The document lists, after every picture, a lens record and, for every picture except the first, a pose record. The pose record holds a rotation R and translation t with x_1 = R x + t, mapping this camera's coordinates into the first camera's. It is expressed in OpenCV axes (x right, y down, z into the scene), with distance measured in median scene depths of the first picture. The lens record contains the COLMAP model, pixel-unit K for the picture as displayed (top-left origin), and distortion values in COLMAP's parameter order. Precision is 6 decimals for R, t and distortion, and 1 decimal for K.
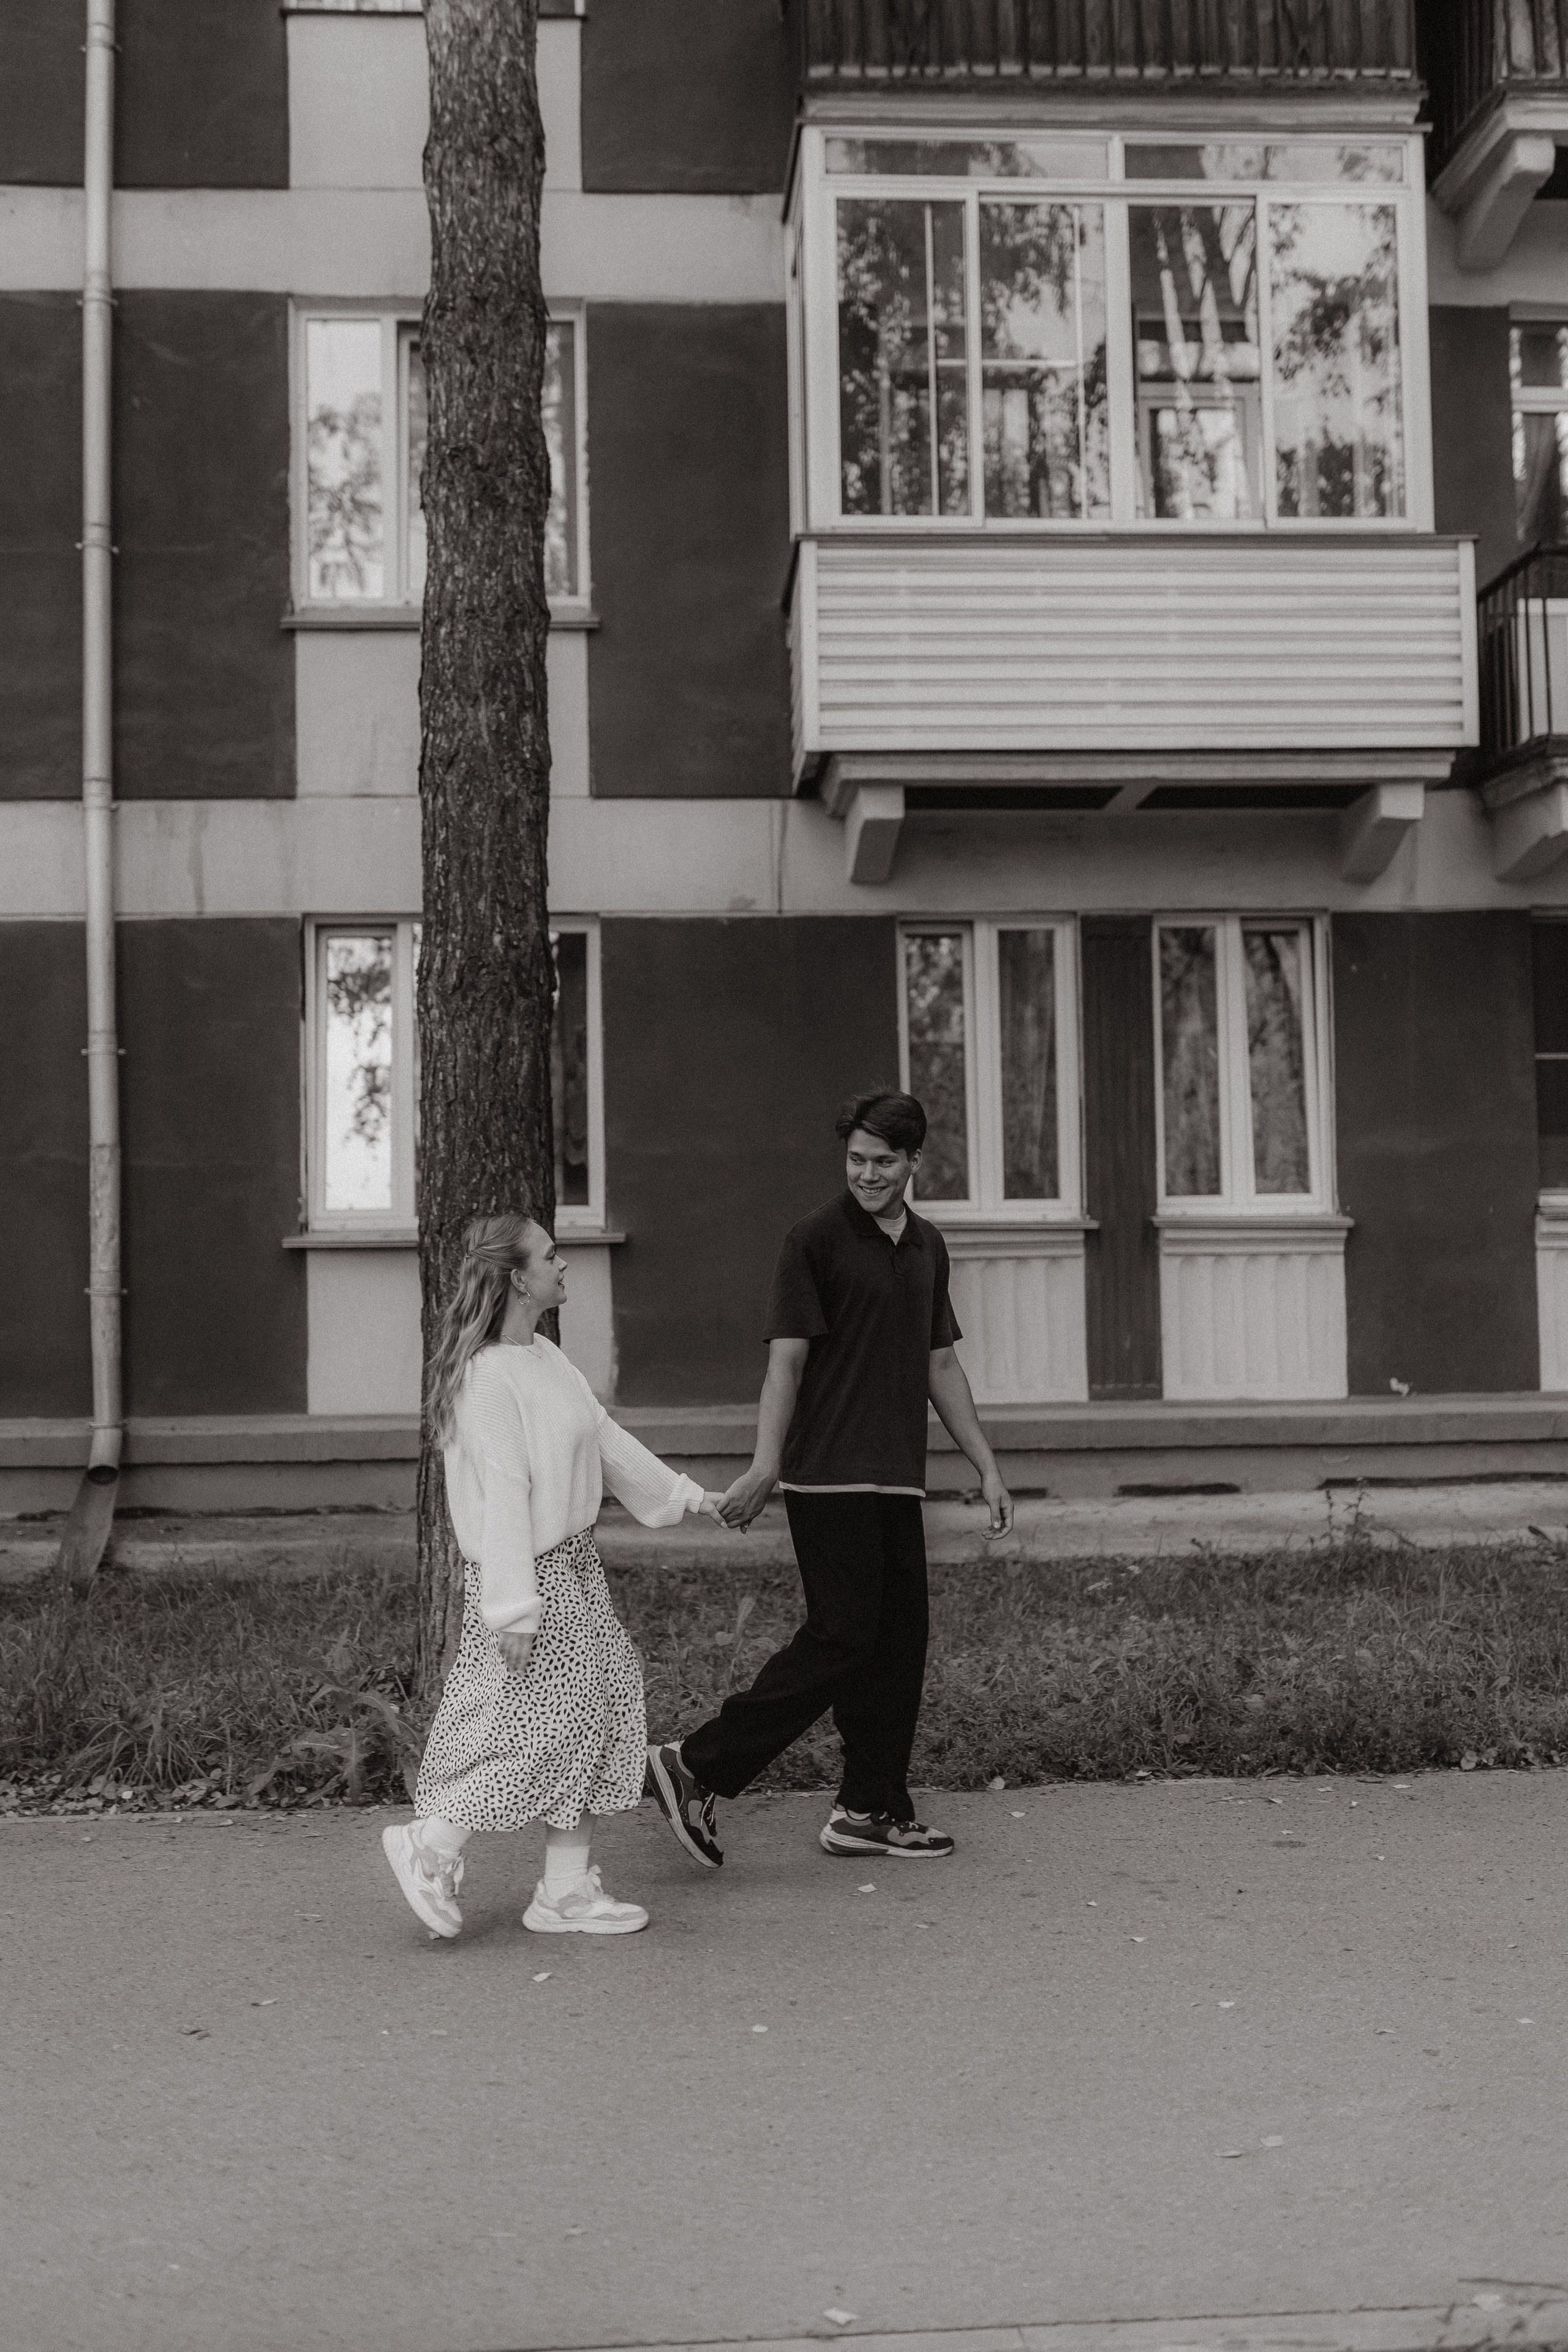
lens RADIAL K [[2333.7, 0, 811.9], [0, 2333.7, 1169.9], [0, 0, 1]] dist [0.006345, 0.003920]
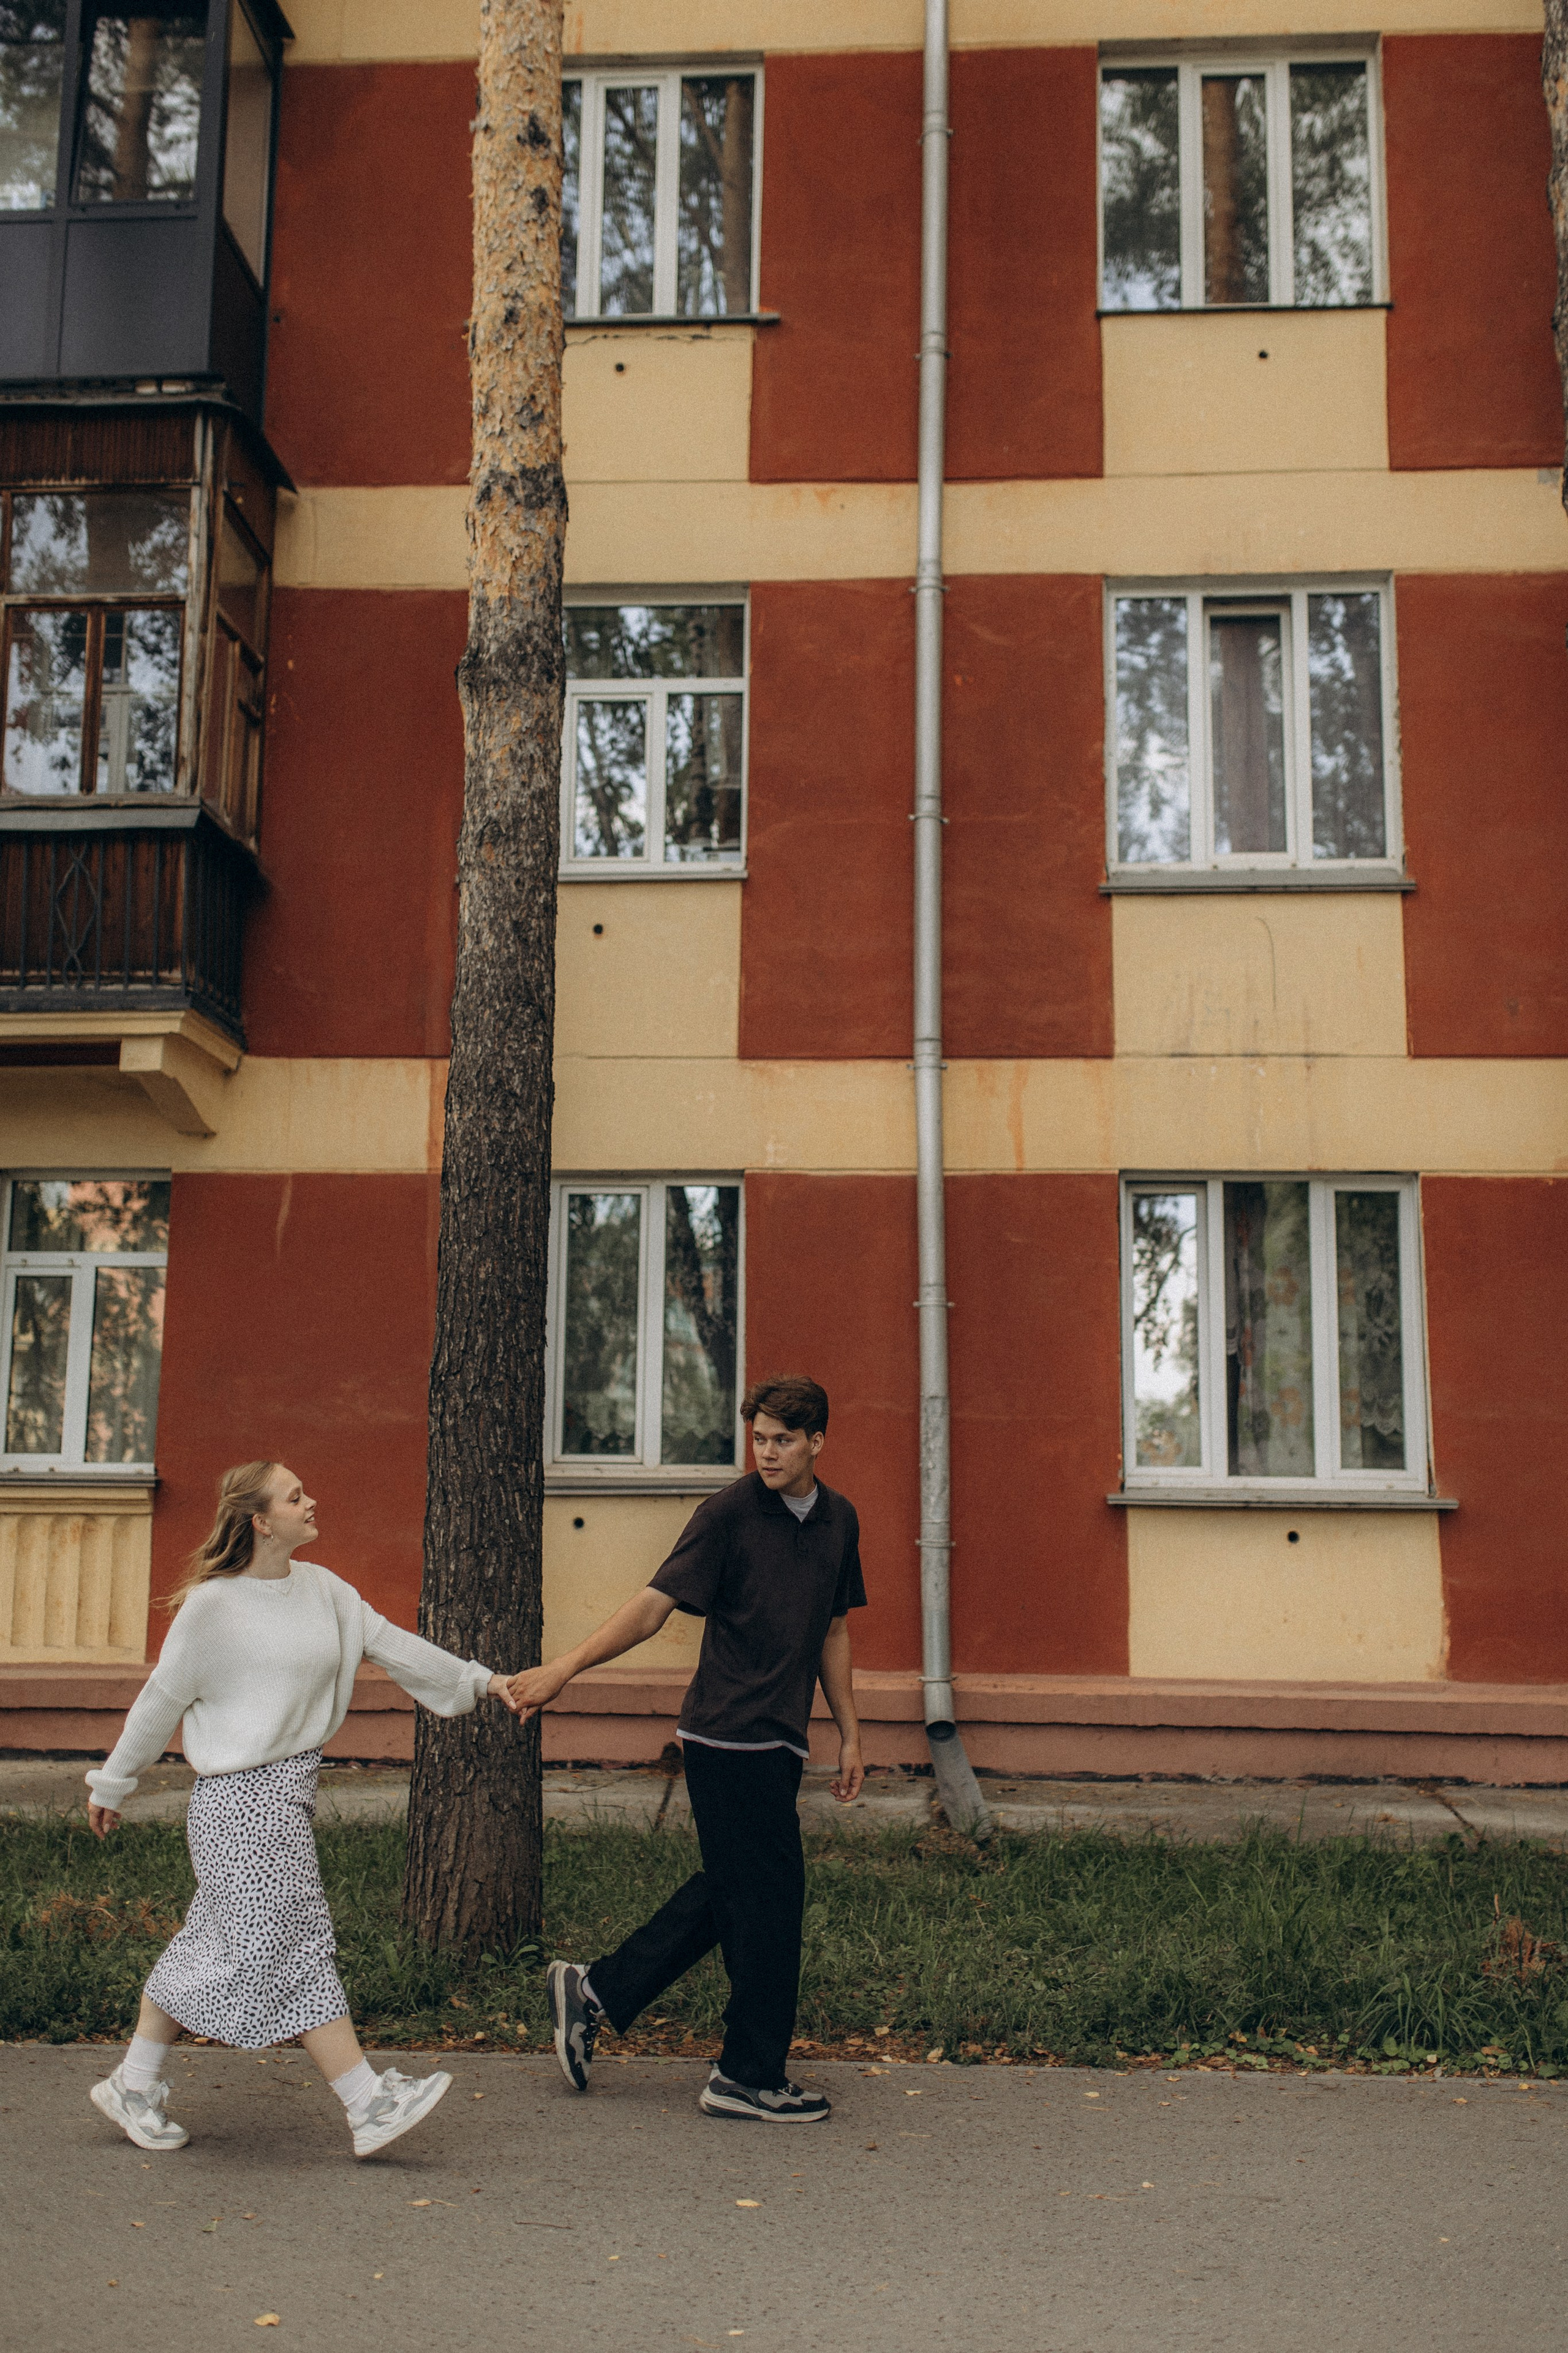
lens RADIAL K [[2441.5, 0, 830.0], [0, 2441.5, 1147.1], [0, 0, 1]] dist [0.076467, -0.171502]
pose [[0.990822, 0.006684, -0.135008, -0.211264], [-0.021947, 0.993478, -0.111890, 0.001433], [0.133379, 0.113826, 0.984507, -0.062562]]
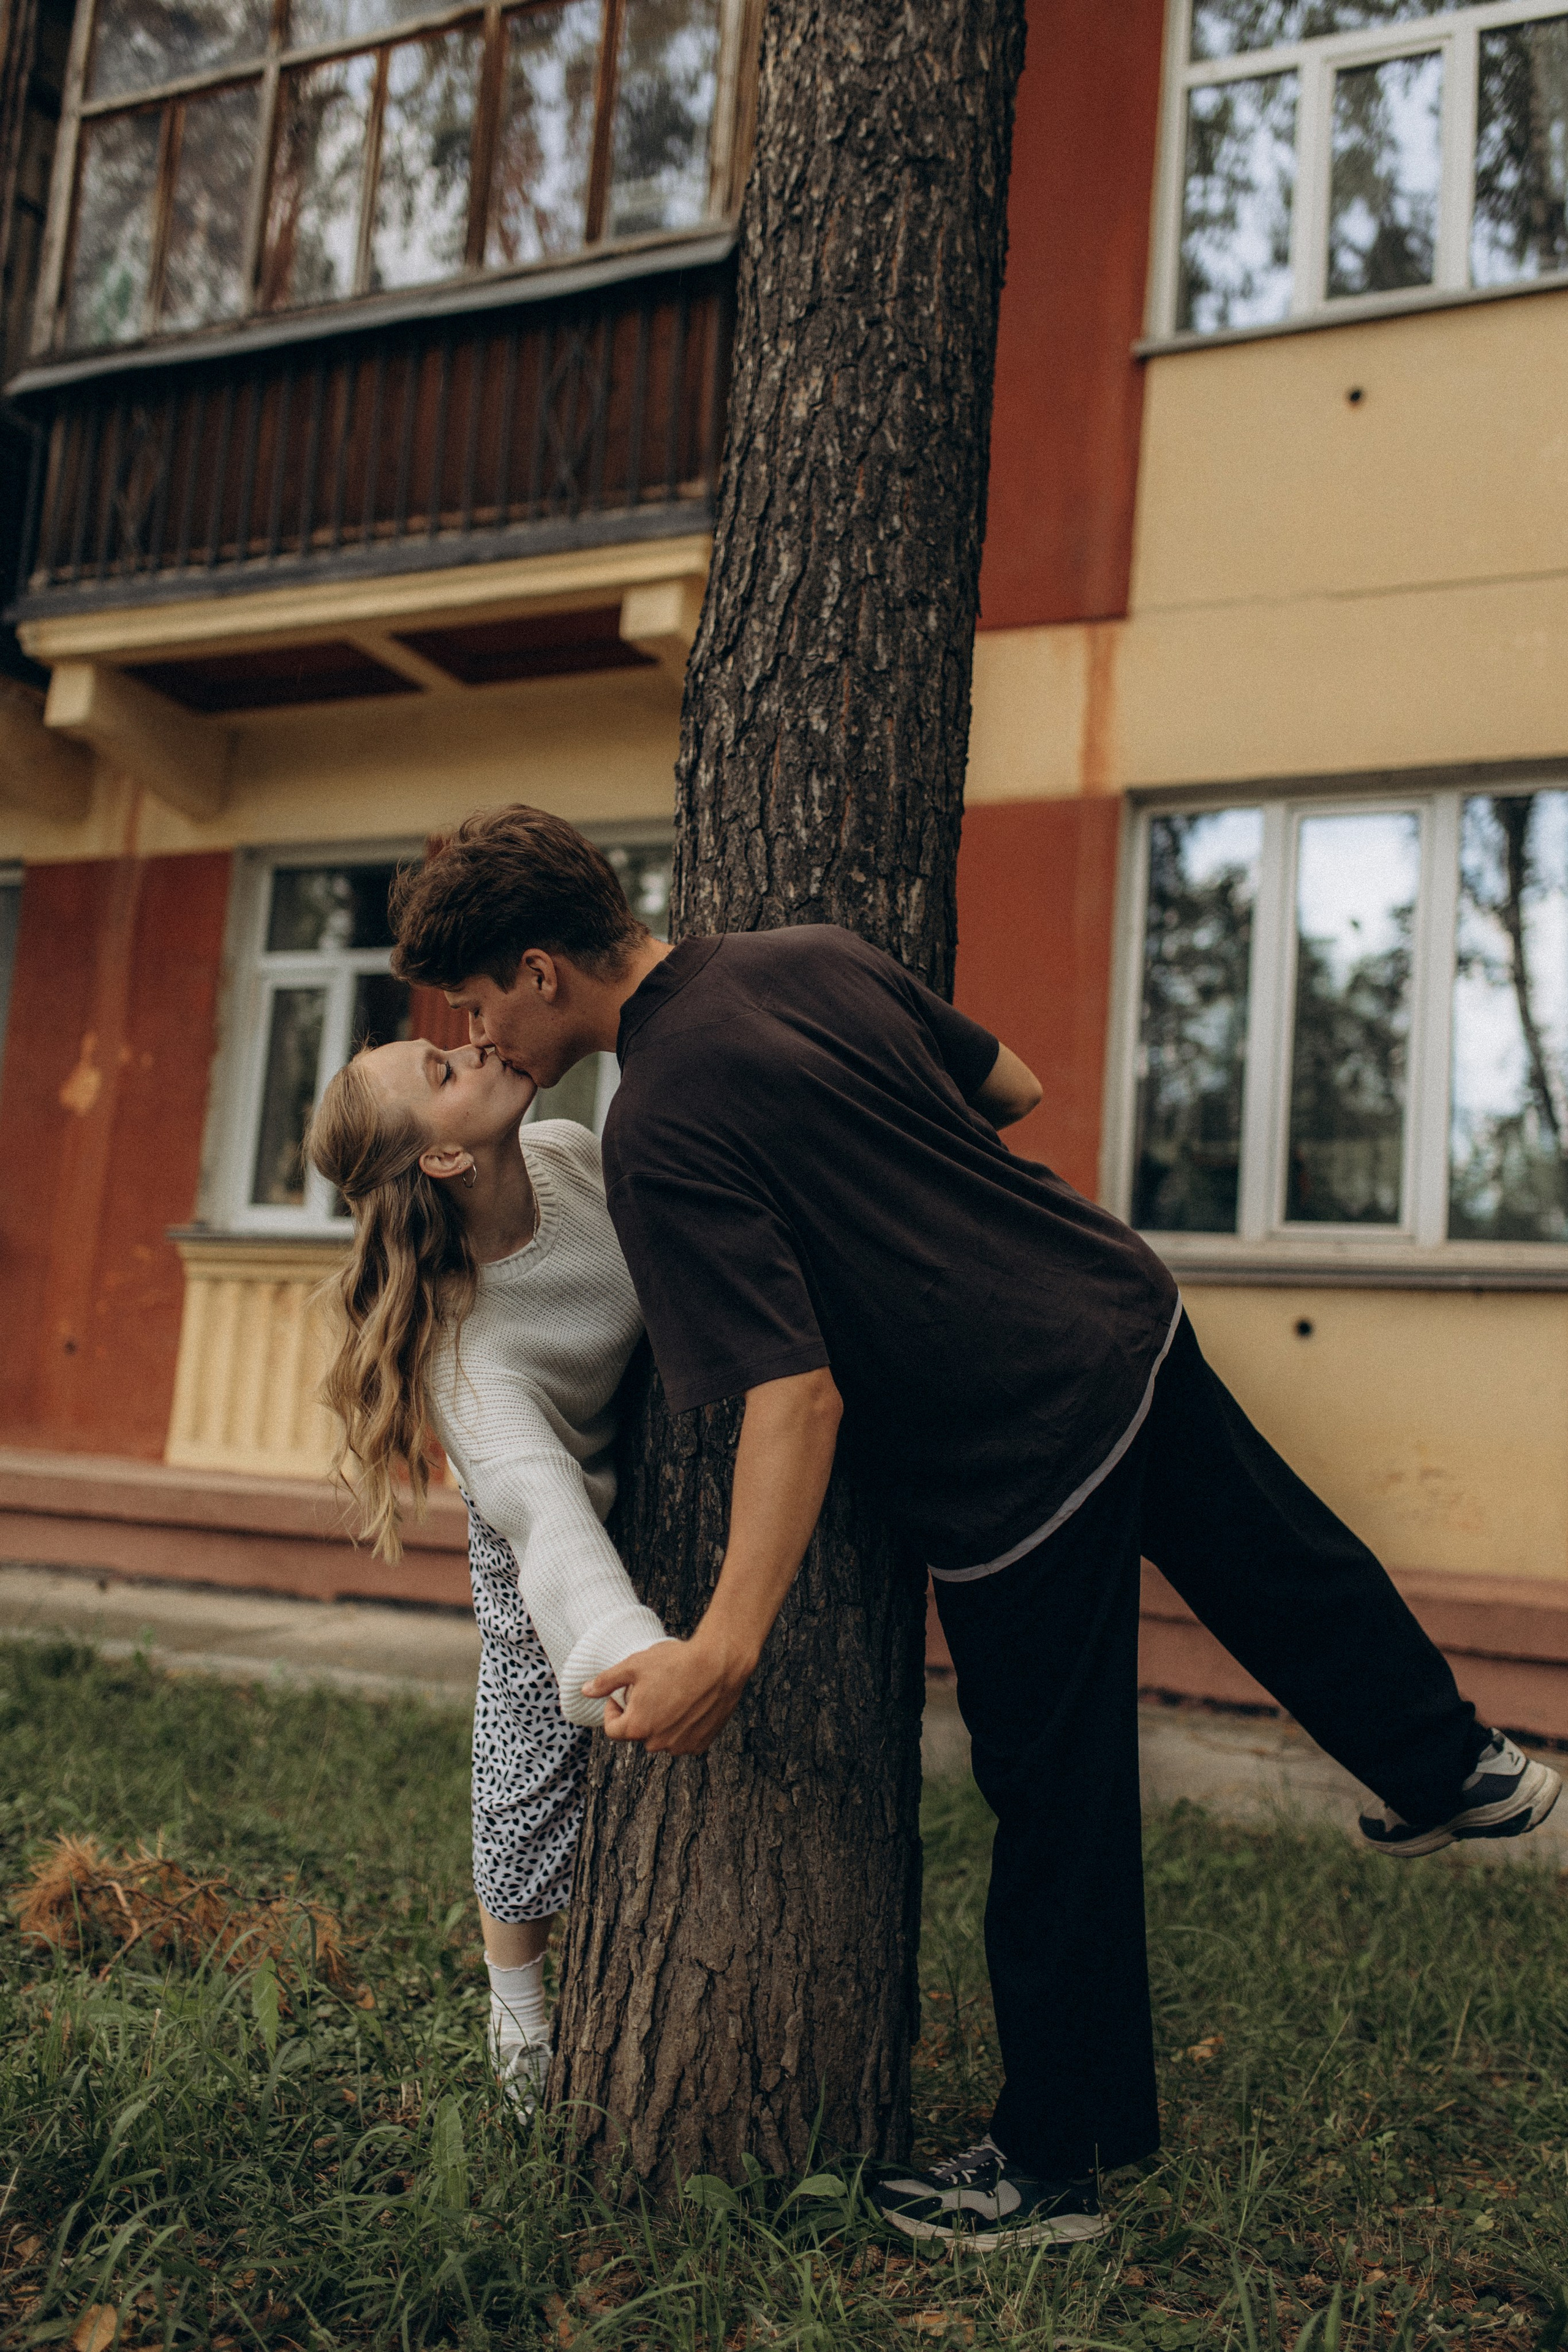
lens RADIAL K [[2303.0, 0, 749.5], [0, 2303.0, 1176.5], [0, 0, 1]] dist [0.067432, -0.127587]
pose [[0.858260, 0.018883, -0.512868, -0.274568], [-0.066038, 0.995079, -0.073874, 0.065367], [0.508949, 0.097272, 0.855283, 0.398352]]
